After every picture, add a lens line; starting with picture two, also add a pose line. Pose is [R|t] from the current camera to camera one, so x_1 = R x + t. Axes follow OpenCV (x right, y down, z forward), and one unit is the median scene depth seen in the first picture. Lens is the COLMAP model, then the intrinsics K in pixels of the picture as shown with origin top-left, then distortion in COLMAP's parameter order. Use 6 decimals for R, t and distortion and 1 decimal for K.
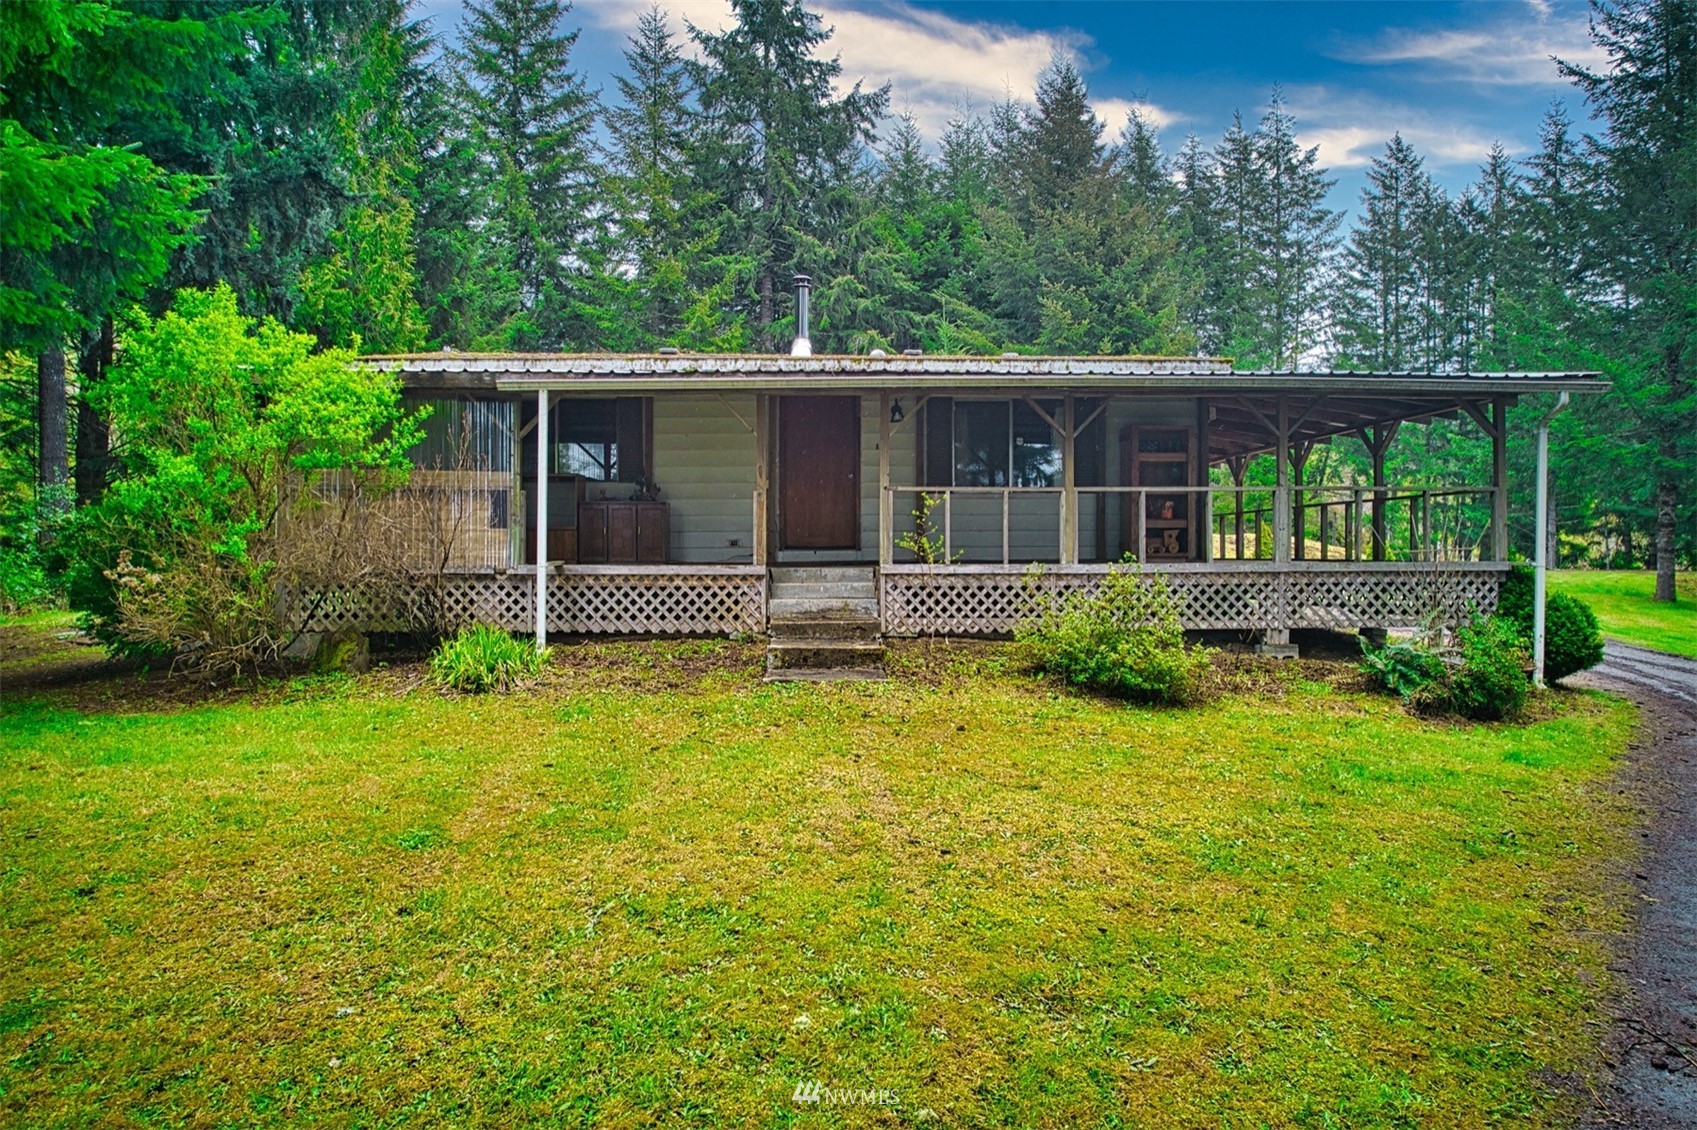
lens RADIAL K [[1036.6, 0, 852.7], [0, 1036.6, 553.8], [0, 0, 1]] dist [0.004857, 0.002732]
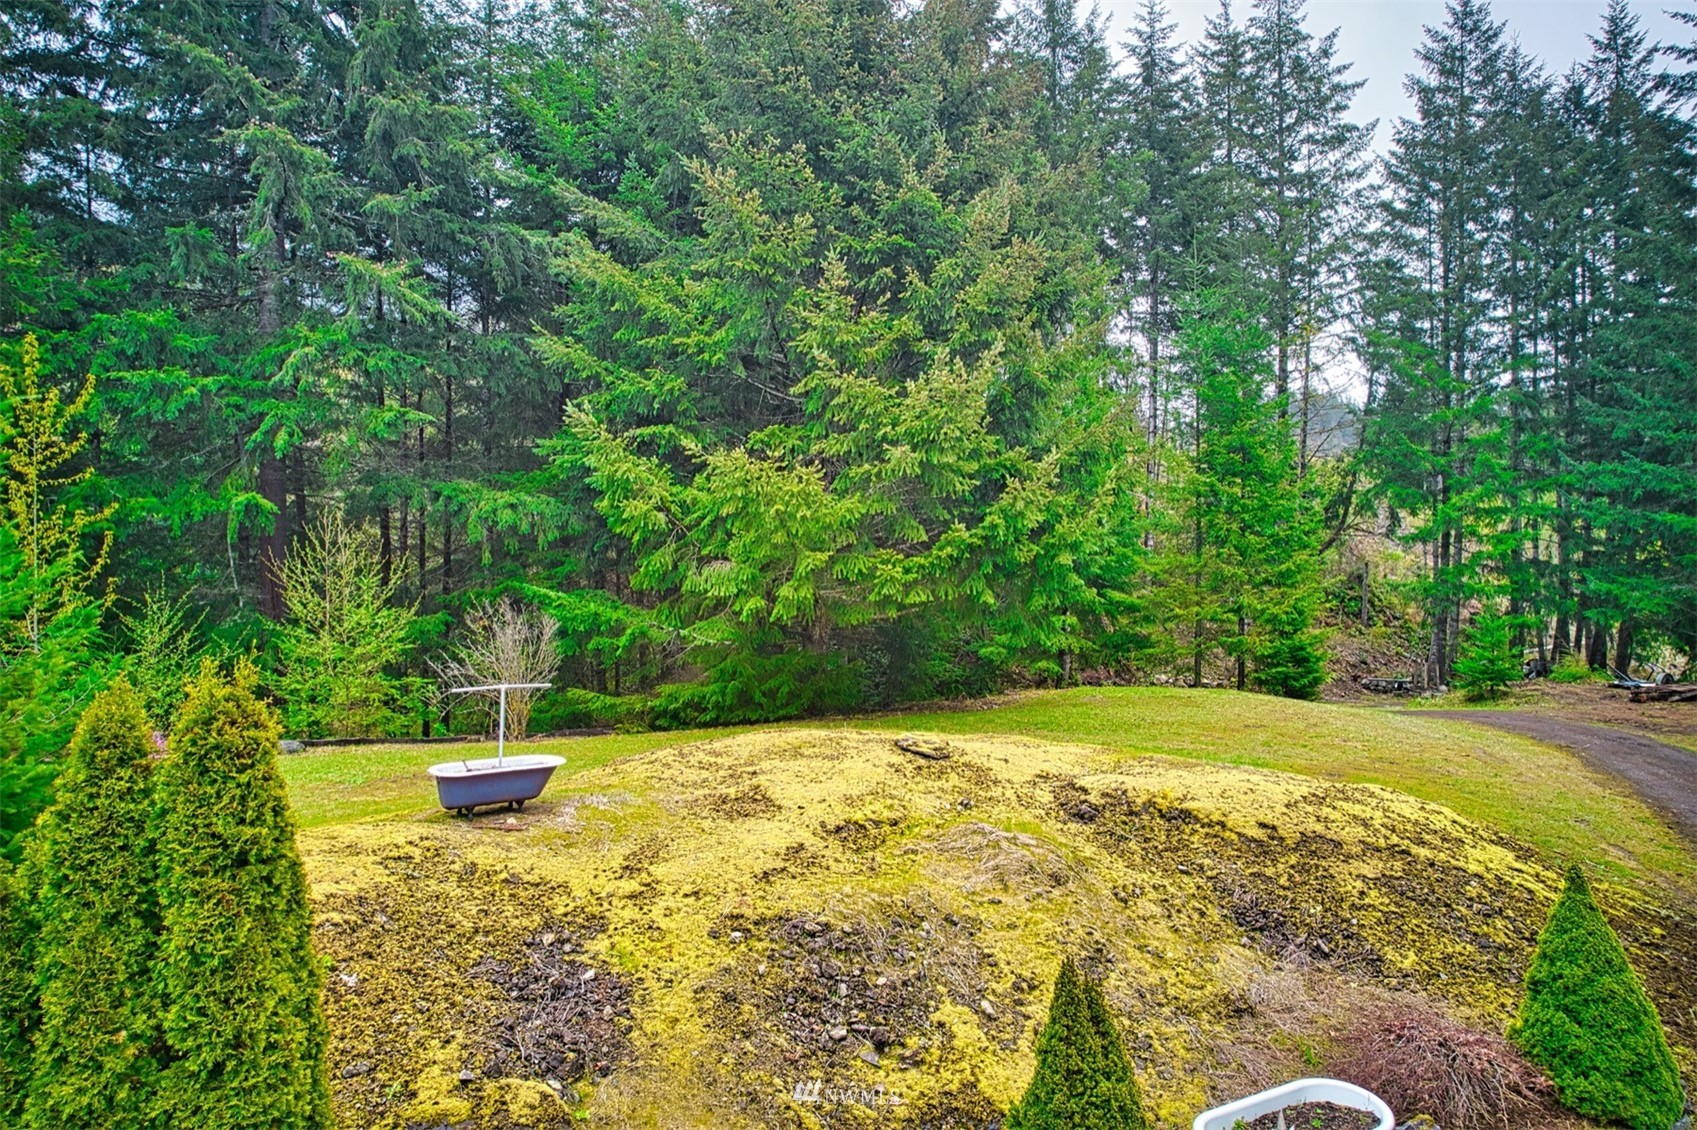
lens RADIAL K [[1036.6, 0, 843.8], [0, 1036.6, 576.1], [0, 0, 1]] dist [0.004857, 0.002732]
pose [[0.999819, -0.013104, -0.013829, 0.123137], [0.013362, 0.999736, 0.018718, -0.045726], [0.013580, -0.018899, 0.999729, 0.295189]]
